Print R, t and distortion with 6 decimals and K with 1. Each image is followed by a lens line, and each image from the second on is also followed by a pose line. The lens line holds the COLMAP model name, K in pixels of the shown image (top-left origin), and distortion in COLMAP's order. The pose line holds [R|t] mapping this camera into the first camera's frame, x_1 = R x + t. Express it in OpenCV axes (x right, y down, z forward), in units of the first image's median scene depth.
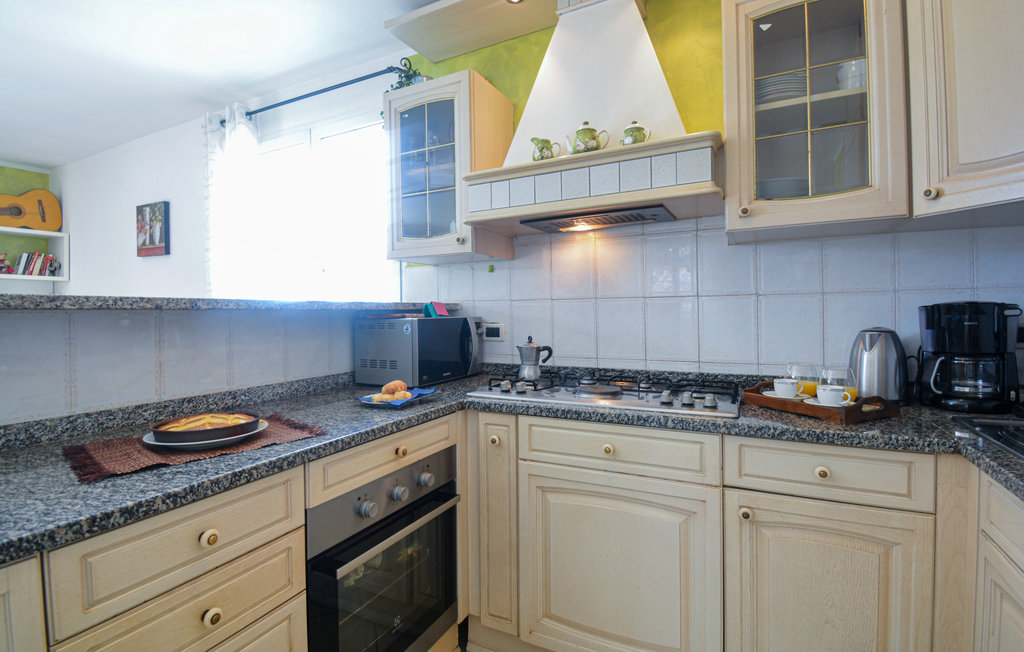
lens RADIAL K [[463.0, 0, 522.9], [0, 463.0, 320.5], [0, 0, 1]] dist [0.019348, -0.026135]
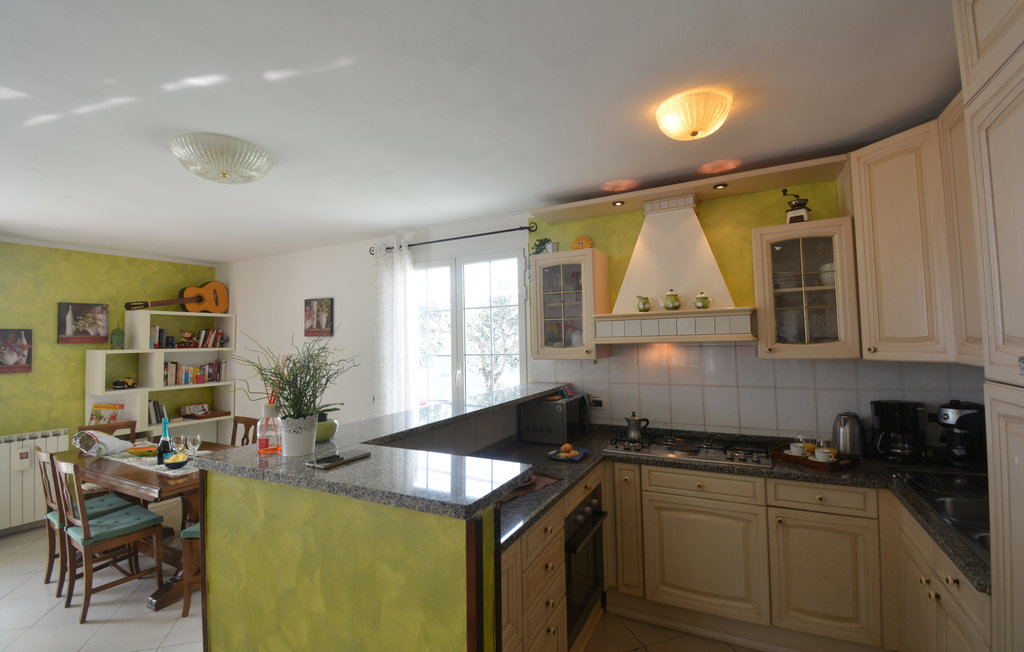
lens RADIAL K [[448.4, 0, 515.1], [0, 448.4, 319.7], [0, 0, 1]] dist [0.025133, -0.028375]
pose [[0.999933, -0.009658, -0.006348, -0.473272], [0.009306, 0.998535, -0.053300, -0.254718], [0.006854, 0.053238, 0.998558, -0.719736]]
